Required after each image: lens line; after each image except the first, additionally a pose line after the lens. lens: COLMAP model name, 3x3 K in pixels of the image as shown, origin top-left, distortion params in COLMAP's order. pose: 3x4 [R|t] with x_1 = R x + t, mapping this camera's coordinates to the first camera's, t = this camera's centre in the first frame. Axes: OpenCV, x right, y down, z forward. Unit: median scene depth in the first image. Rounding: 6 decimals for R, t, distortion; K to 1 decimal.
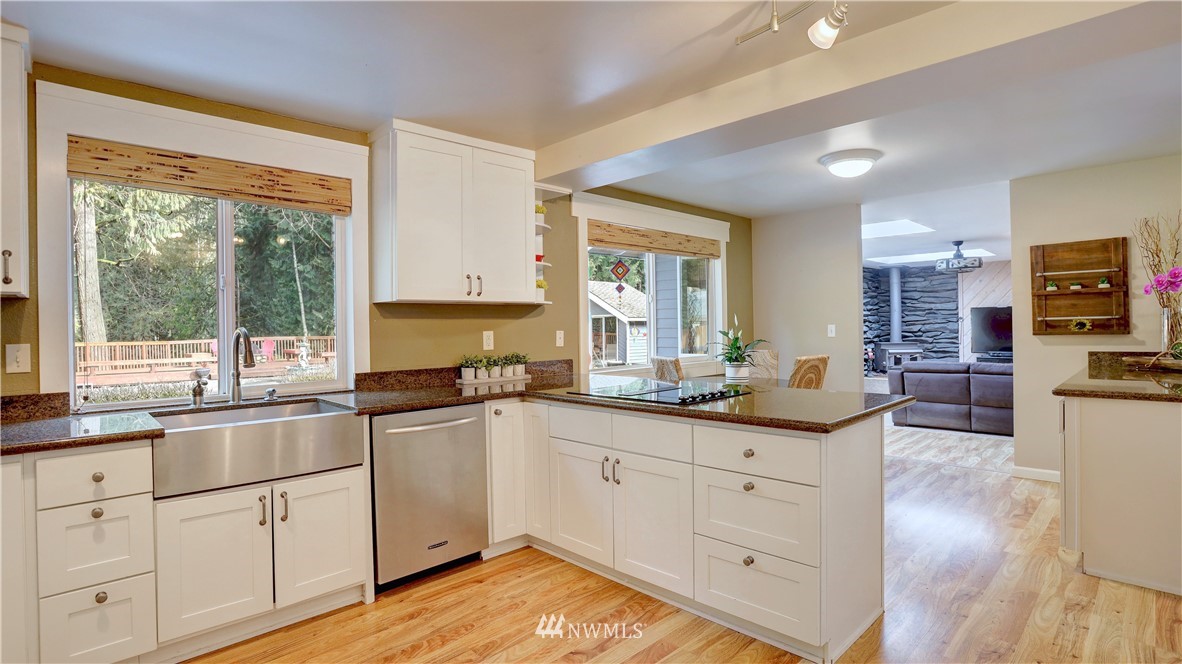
lens RADIAL K [[575.8, 0, 596.0], [0, 575.8, 327.1], [0, 0, 1]] dist [-0.070857, 0.032077]
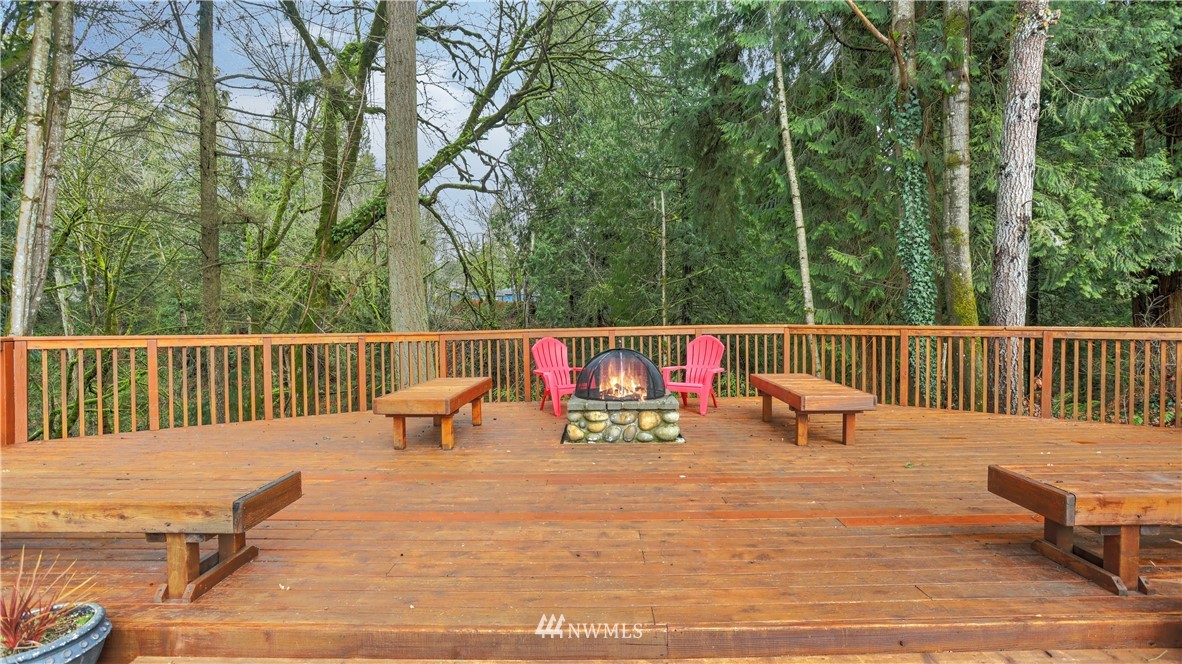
lens RADIAL K [[575.8, 0, 596.0], [0, 575.8, 327.1], [0, 0, 1]] dist [-0.070857, 0.032077]
pose [[0.714805, 0.029829, -0.698687, -1.386001], [-0.008204, 0.999379, 0.034273, 0.029523], [0.699276, -0.018766, 0.714606, 2.520506]]
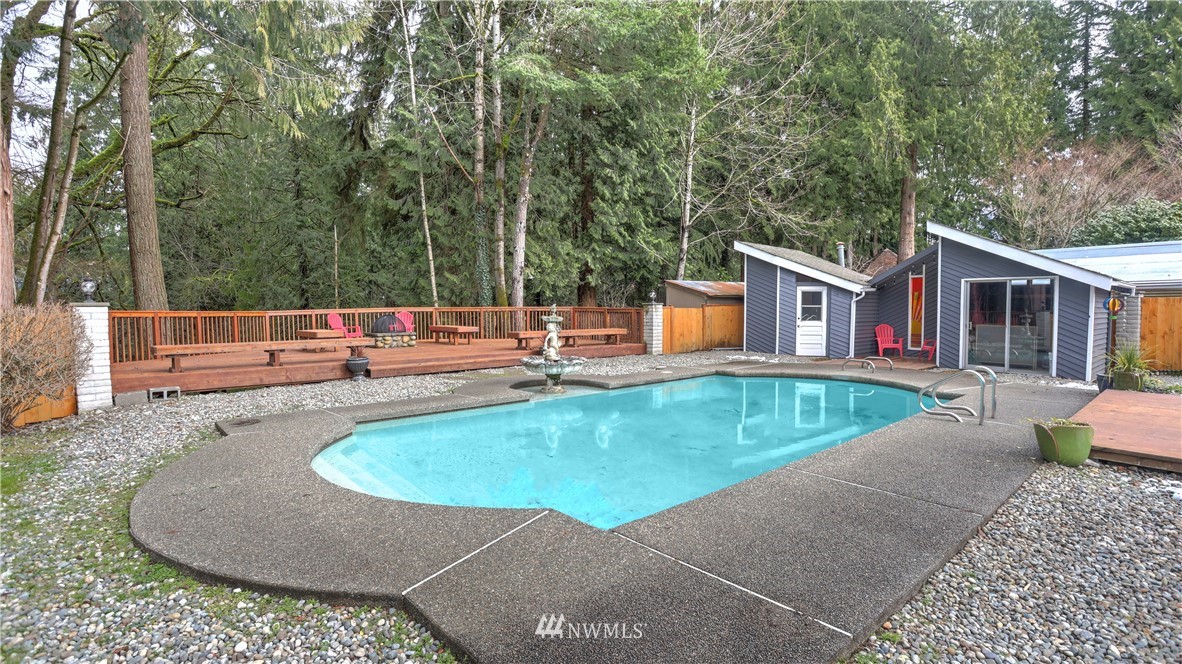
lens RADIAL K [[575.8, 0, 596.0], [0, 575.8, 327.1], [0, 0, 1]] dist [-0.070857, 0.032077]
pose [[0.999430, 0.016903, -0.029218, -1.115382], [-0.015868, 0.999252, 0.035278, 0.047275], [0.029793, -0.034794, 0.998950, 1.099247]]
